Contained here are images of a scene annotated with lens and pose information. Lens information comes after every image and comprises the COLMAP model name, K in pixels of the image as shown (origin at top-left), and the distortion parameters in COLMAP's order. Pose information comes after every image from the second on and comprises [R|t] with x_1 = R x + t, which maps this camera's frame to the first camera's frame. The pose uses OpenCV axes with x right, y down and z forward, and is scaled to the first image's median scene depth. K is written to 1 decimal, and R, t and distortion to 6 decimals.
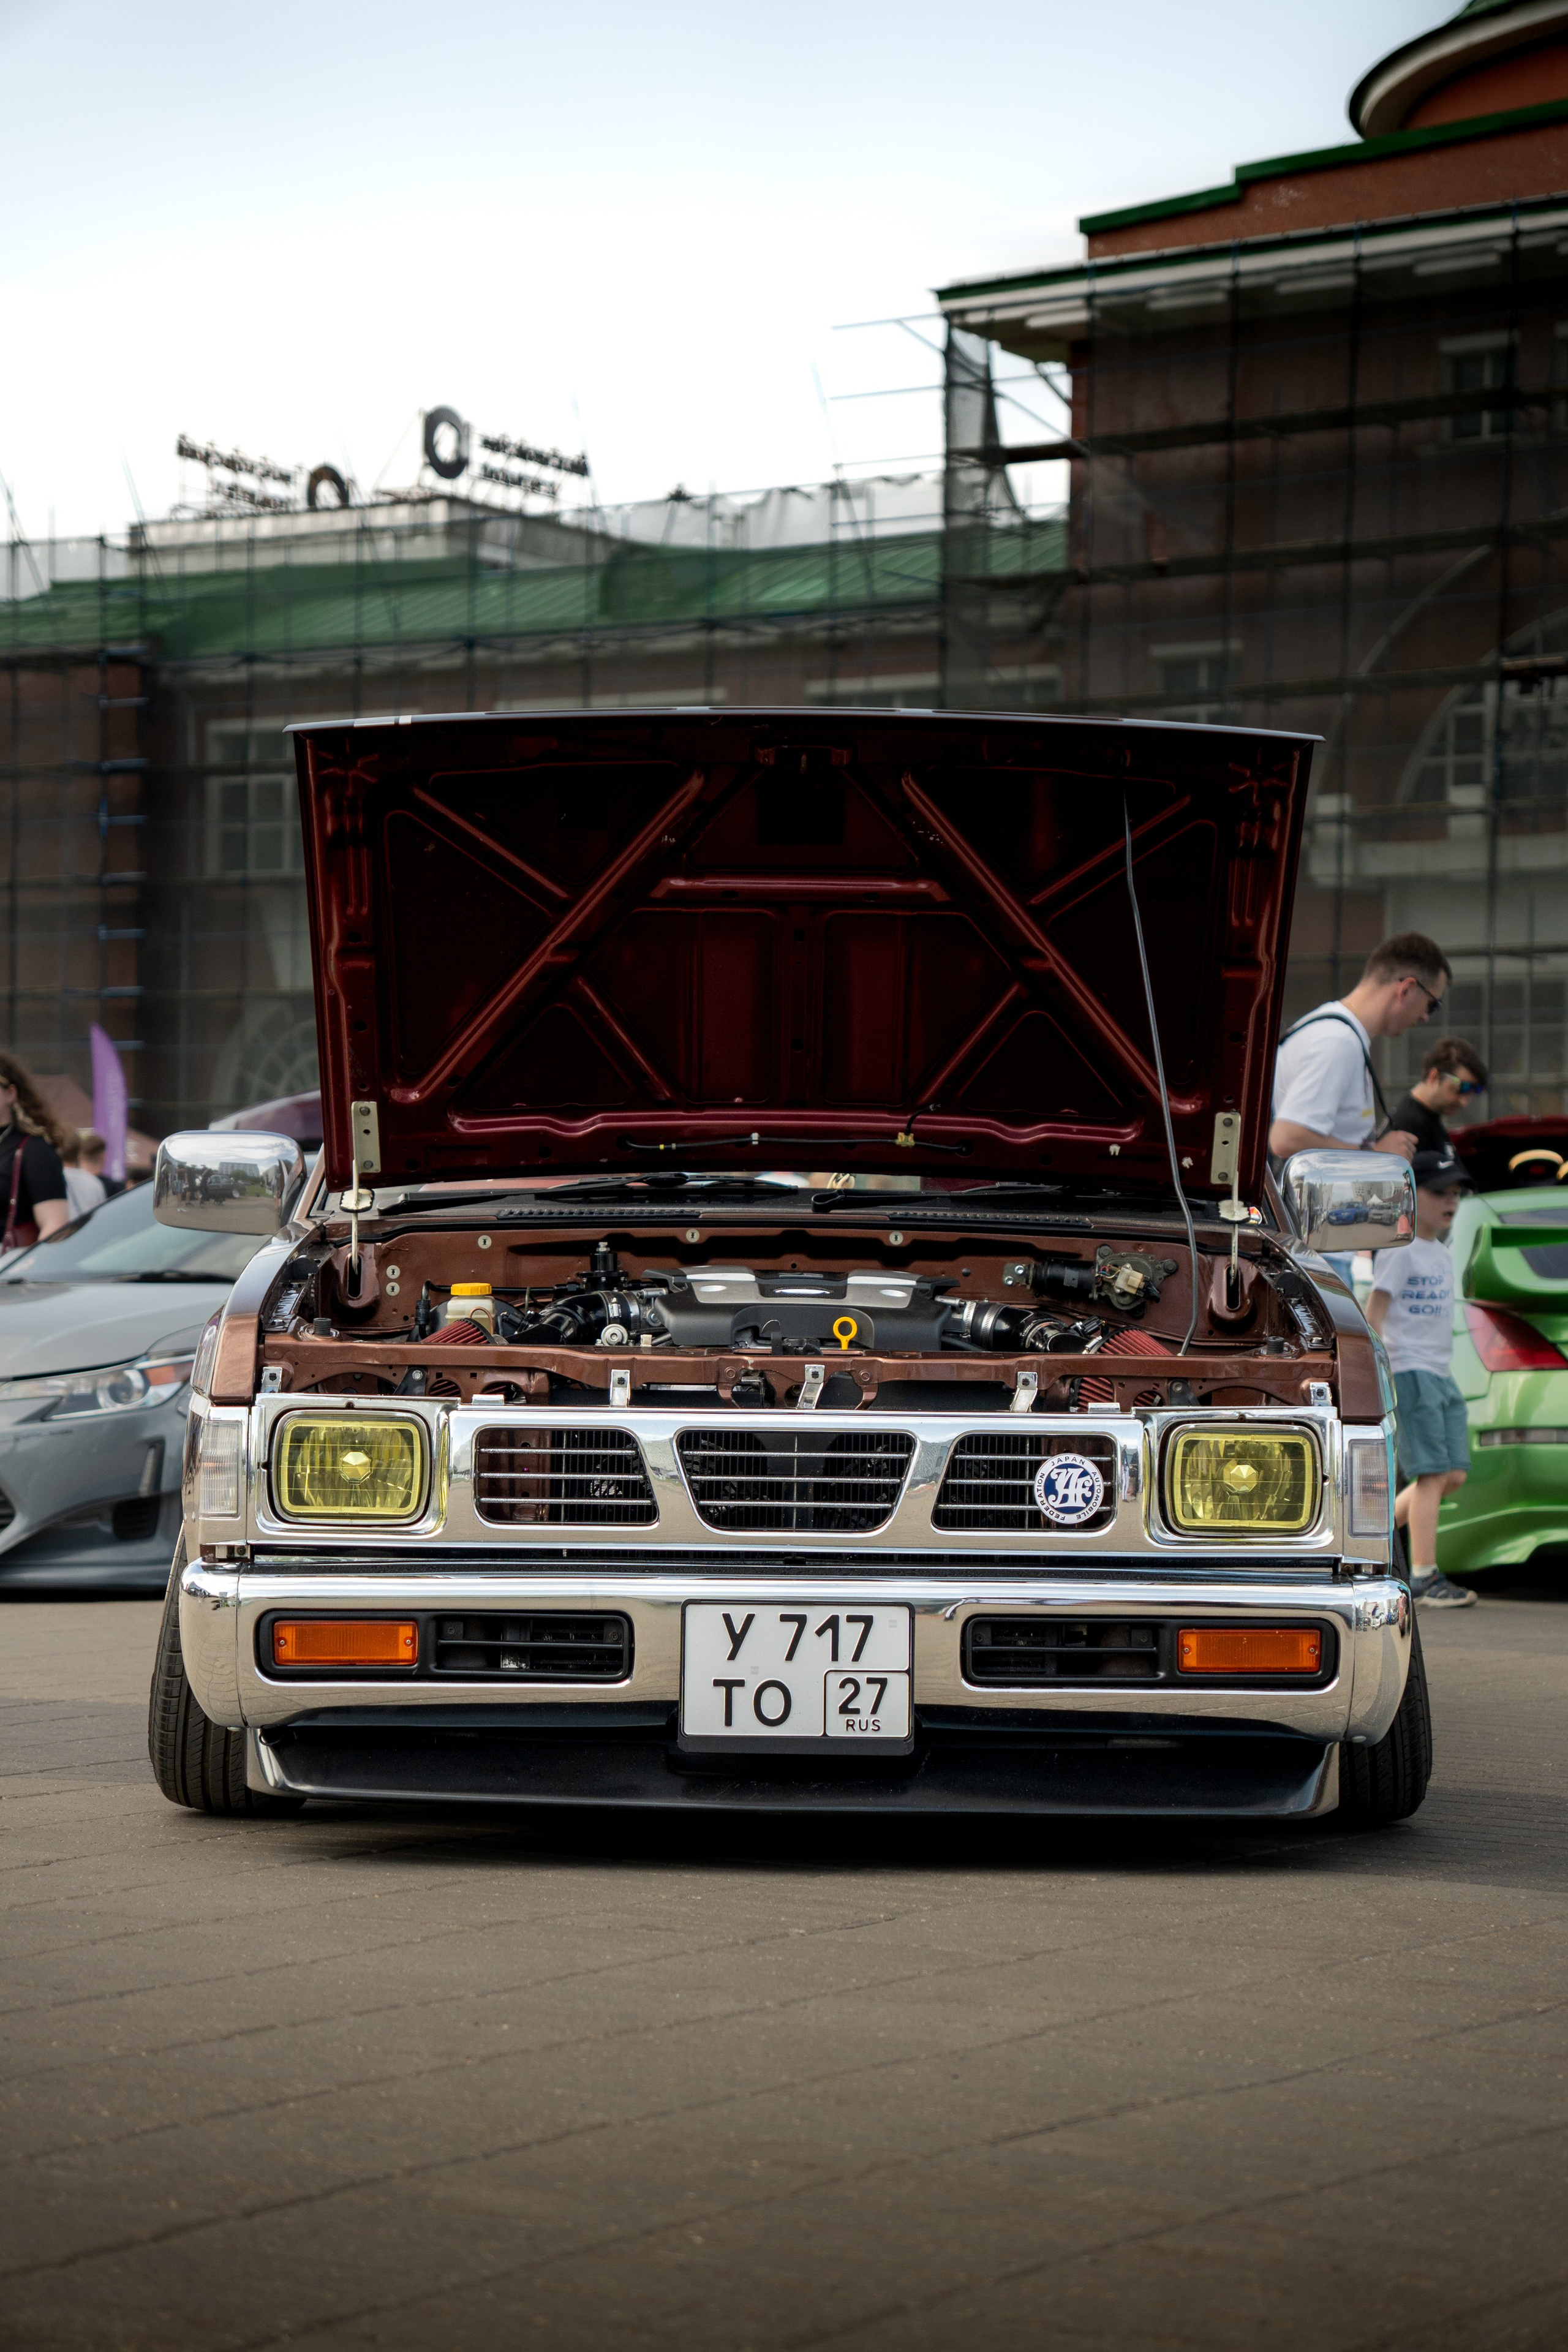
lens RADIAL K [[4815.3, 0, 784.0], [0, 4815.3, 1177.3], [0, 0, 1]] dist [0.350984, 0.000000]
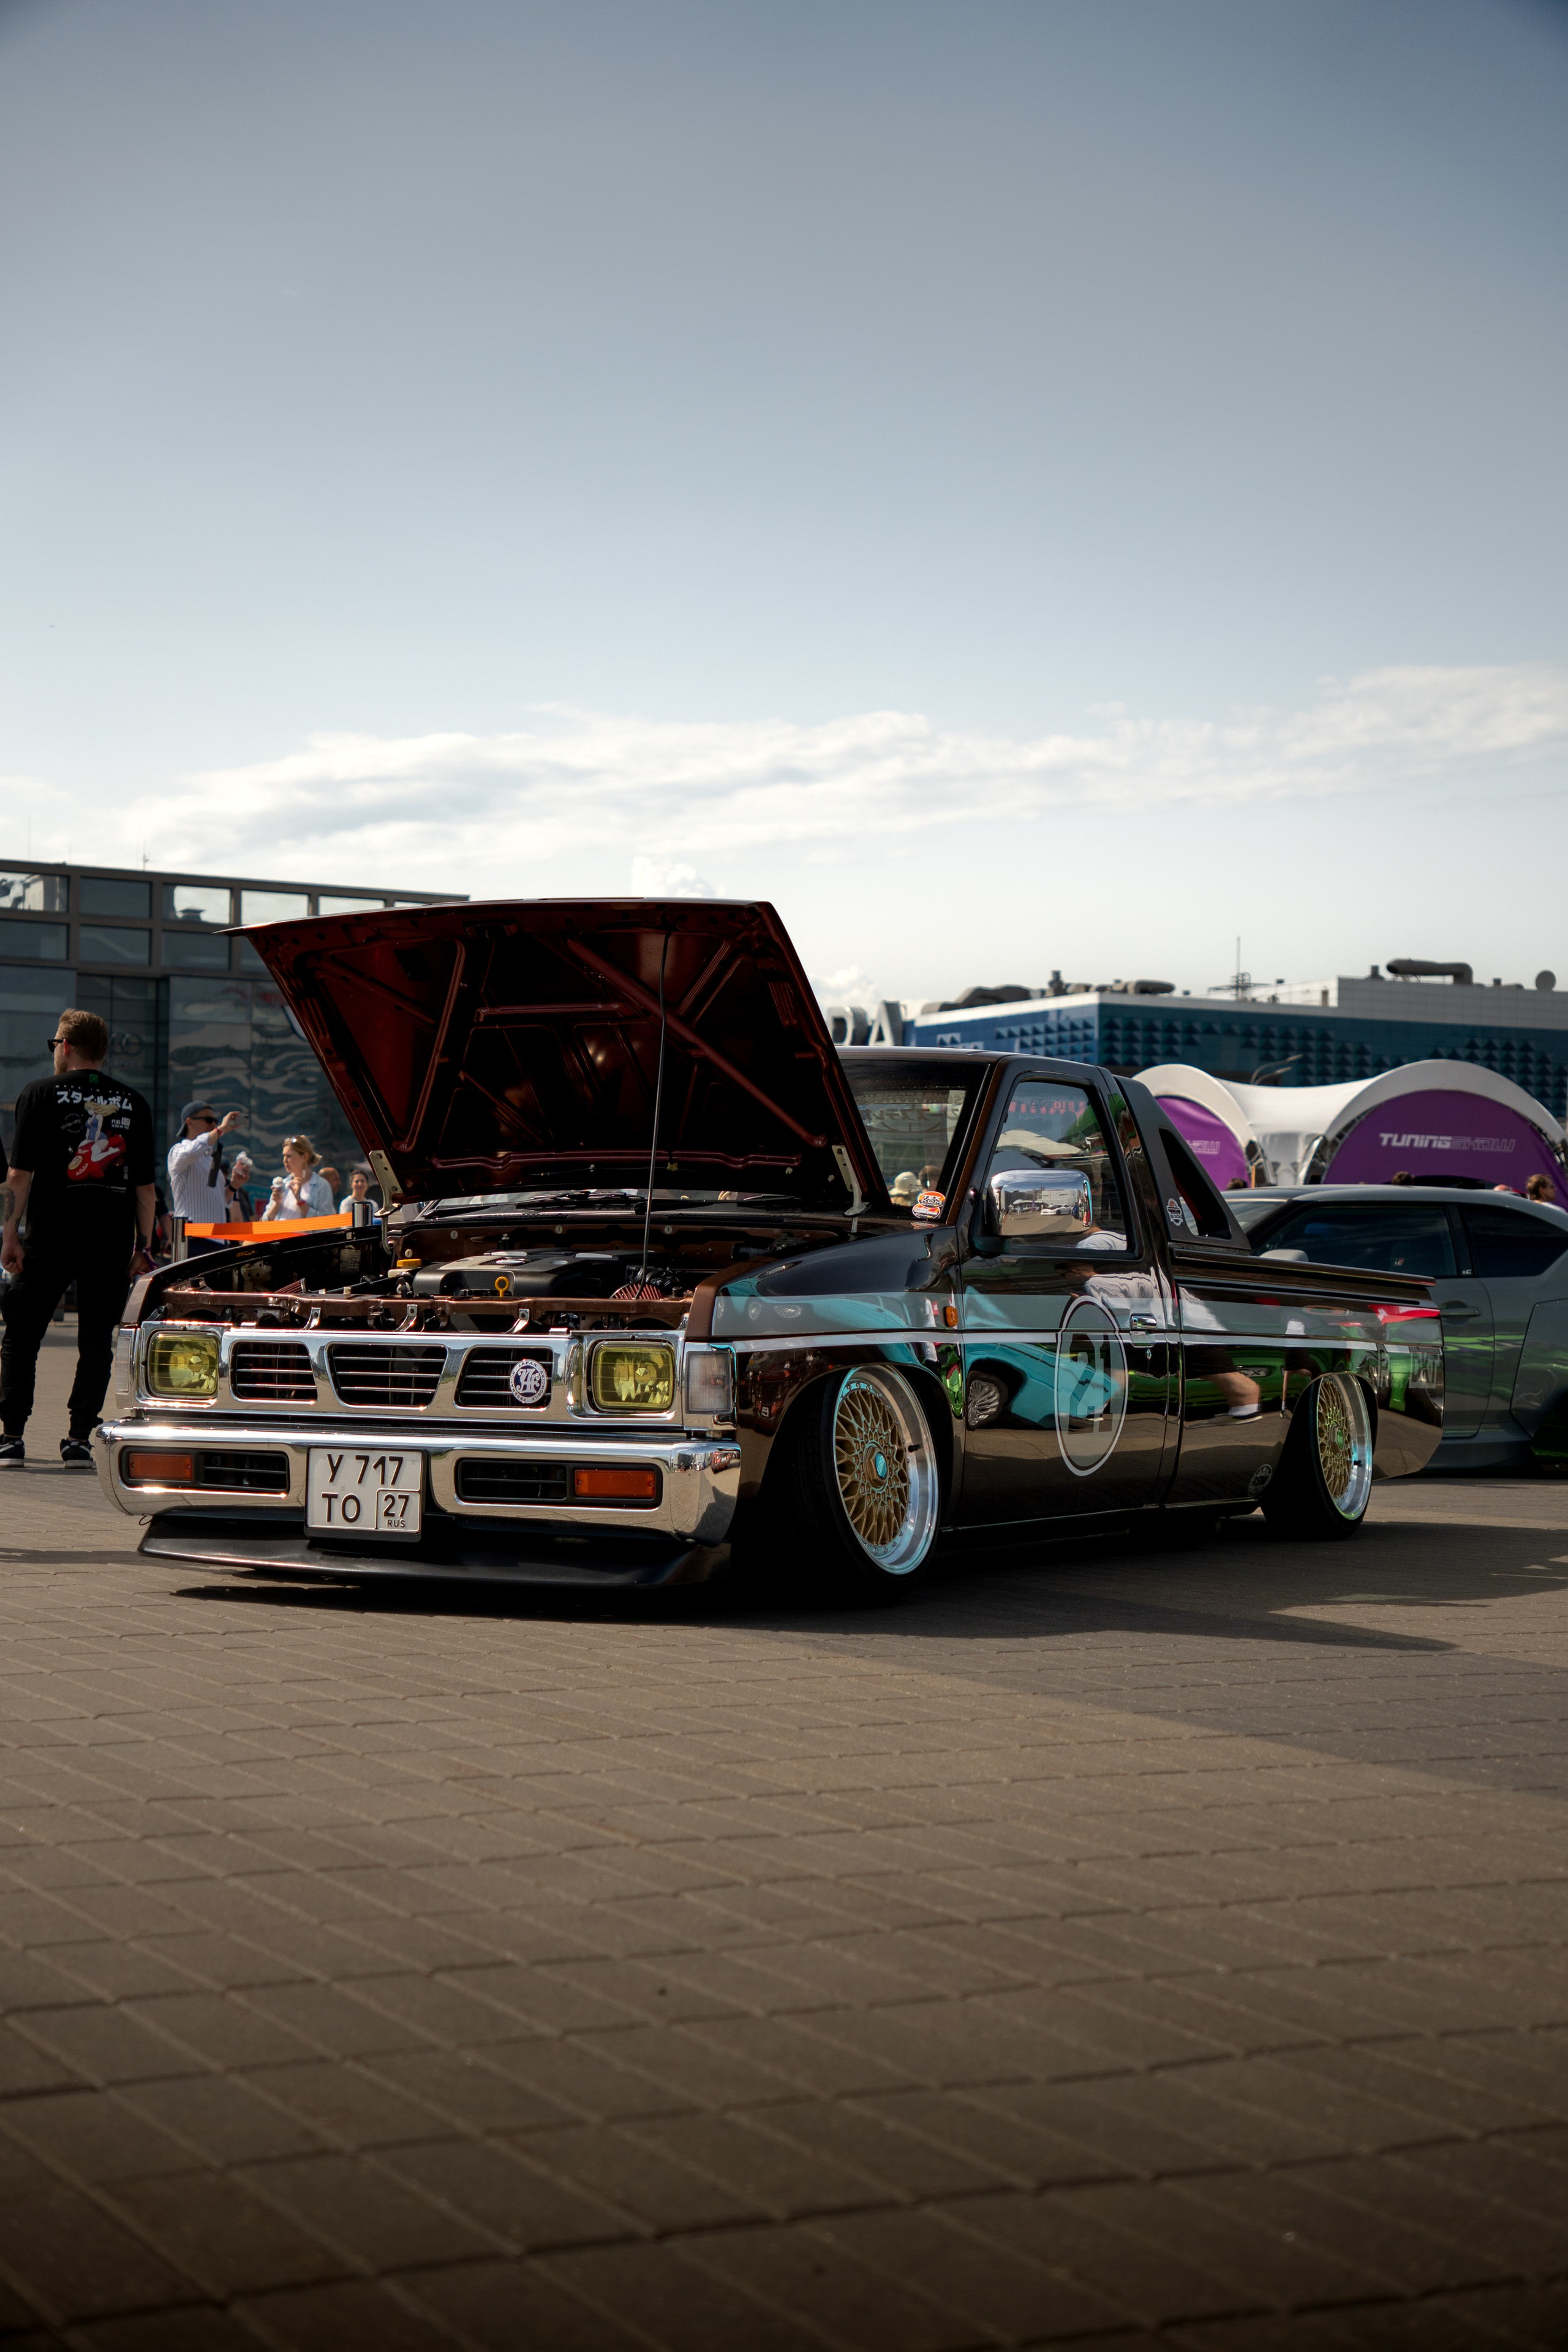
lens RADIAL K [[3319.6, 0, 789.3], [0, 3319.6, 1177.3], [0, 0, 1]] dist [0.237451, 0.000000]
pose [[0.884845, -0.015972, -0.465612, 0.652468], [0.010504, 0.999842, -0.014338, 0.013445], [0.465768, 0.007796, 0.884873, 0.060396]]
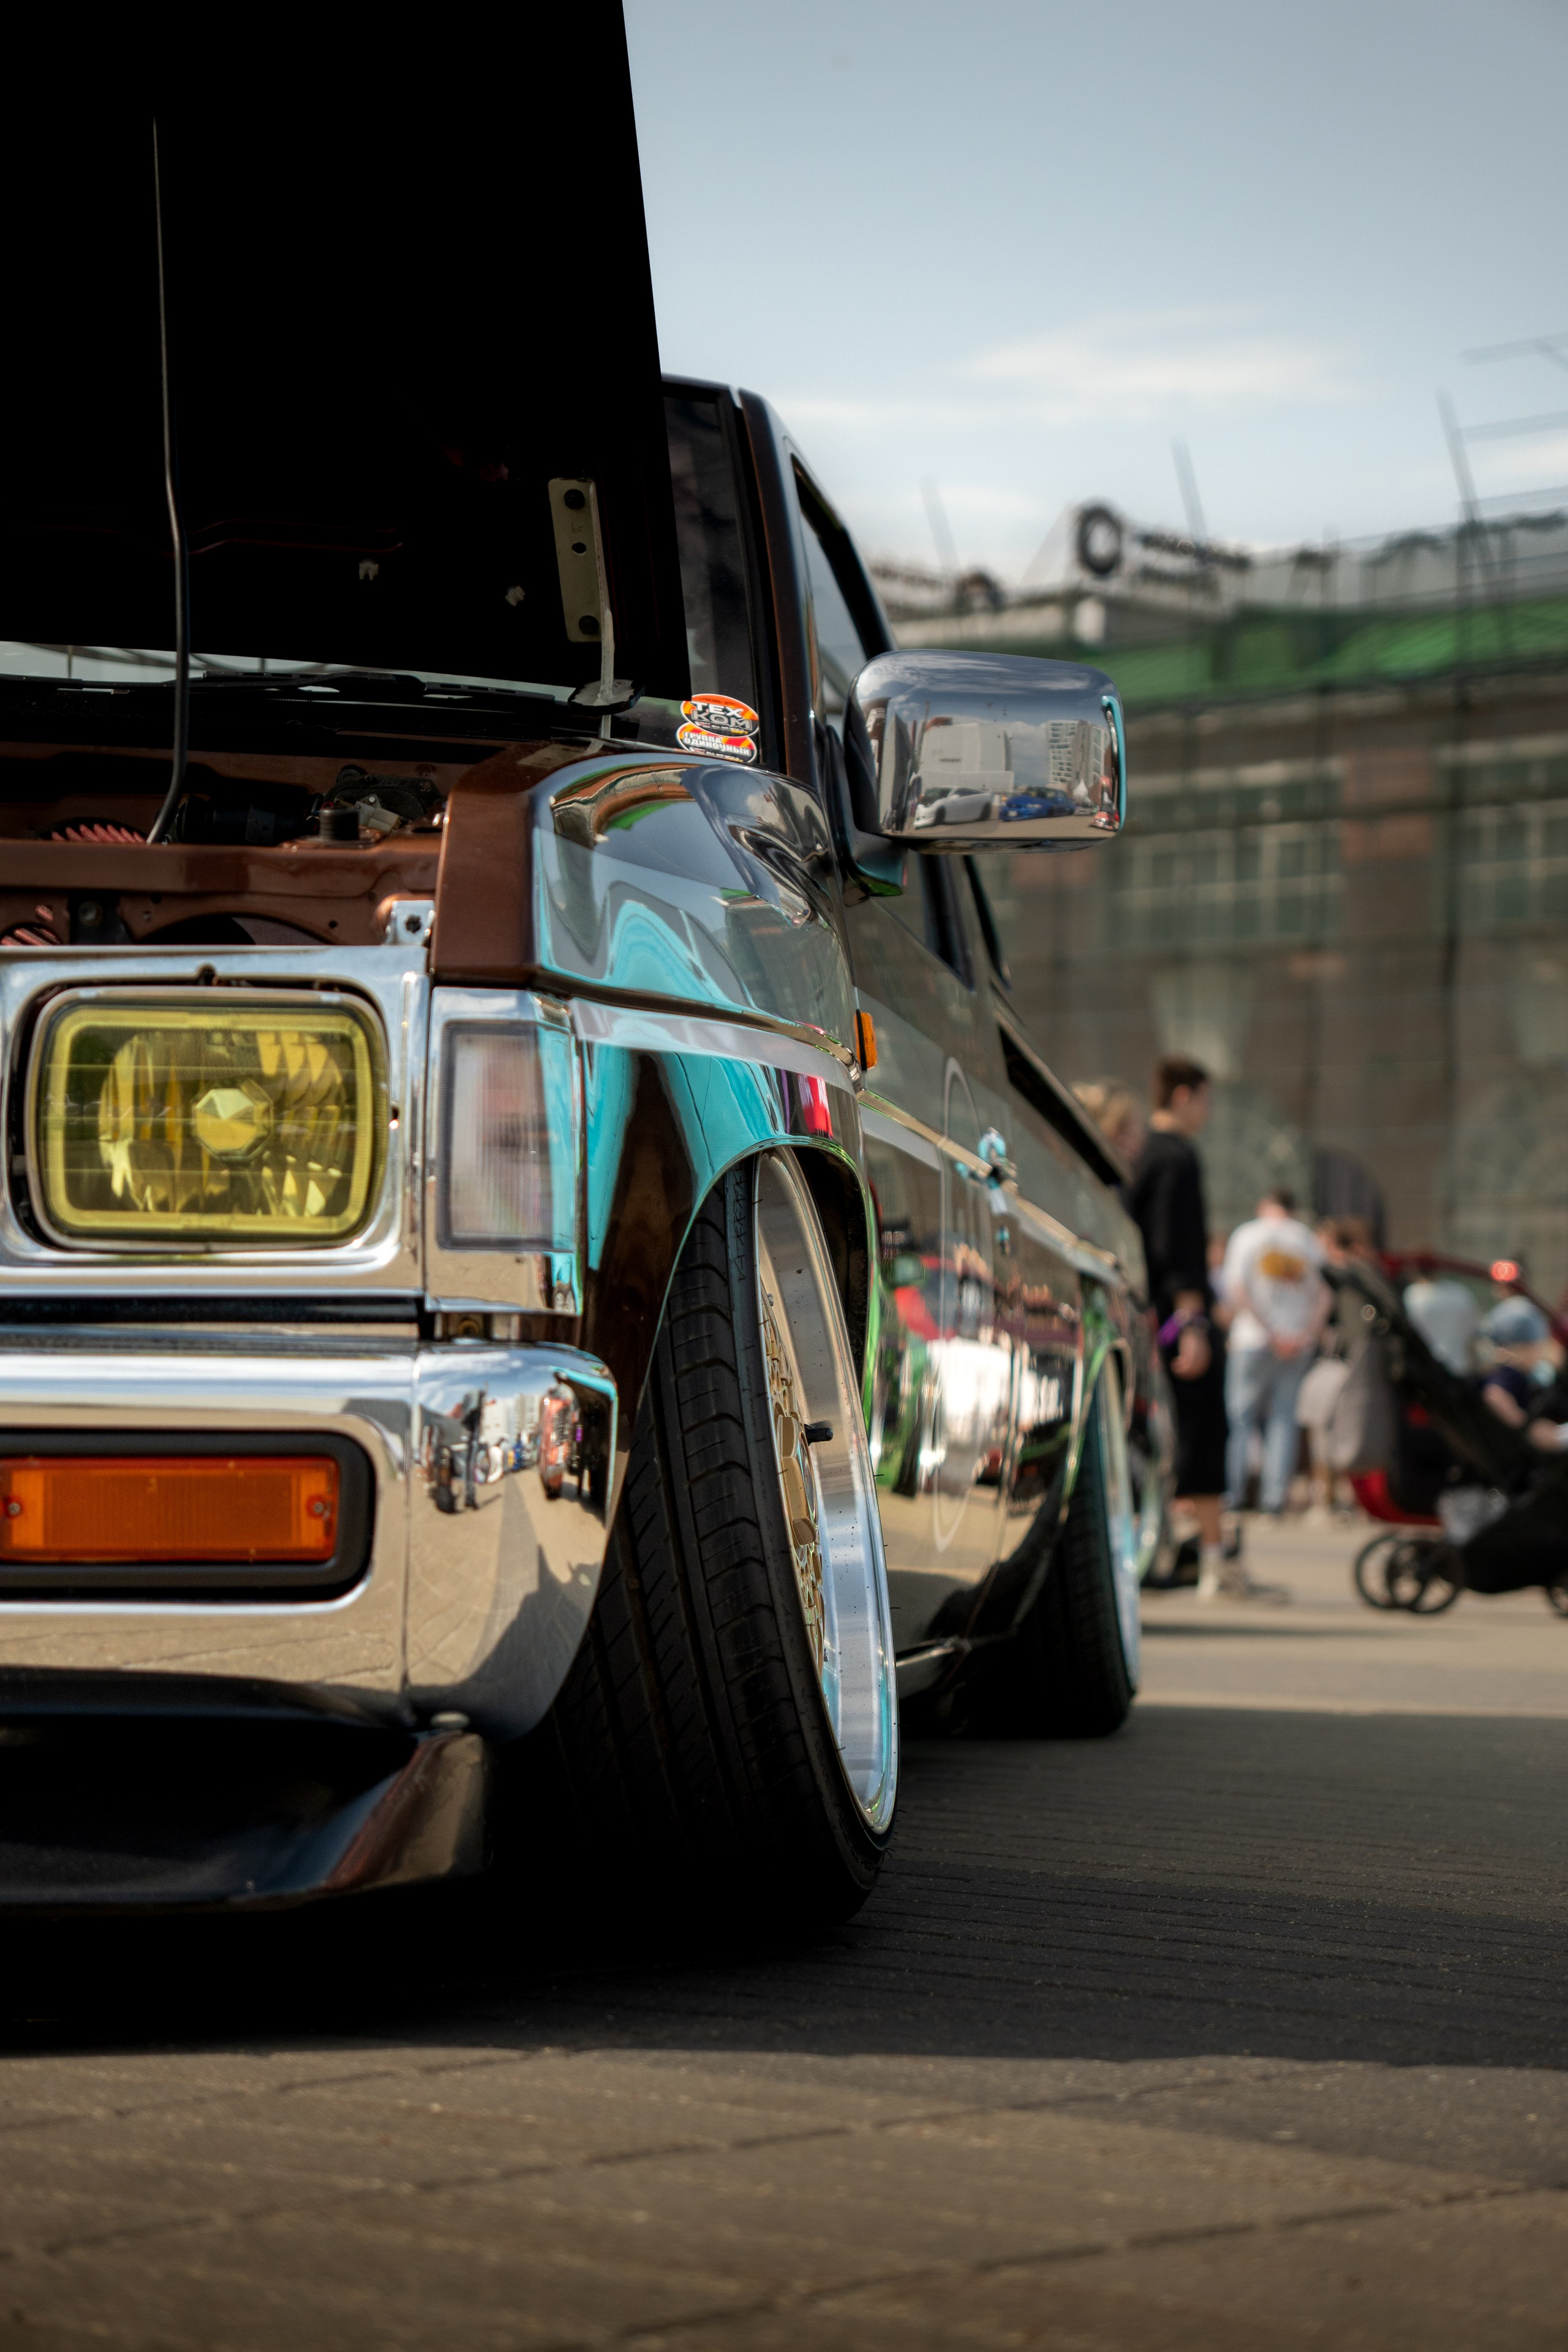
lens RADIAL K [[5039.4, 0, 784.0], [0, 5039.4, 1182.3], [0, 0, 1]] dist [0.560345, 0.000000]
pose [[0.991418, -0.001277, -0.130727, 0.205311], [-0.001928, 0.999701, -0.024383, 0.079506], [0.130719, 0.024425, 0.991119, 0.565578]]
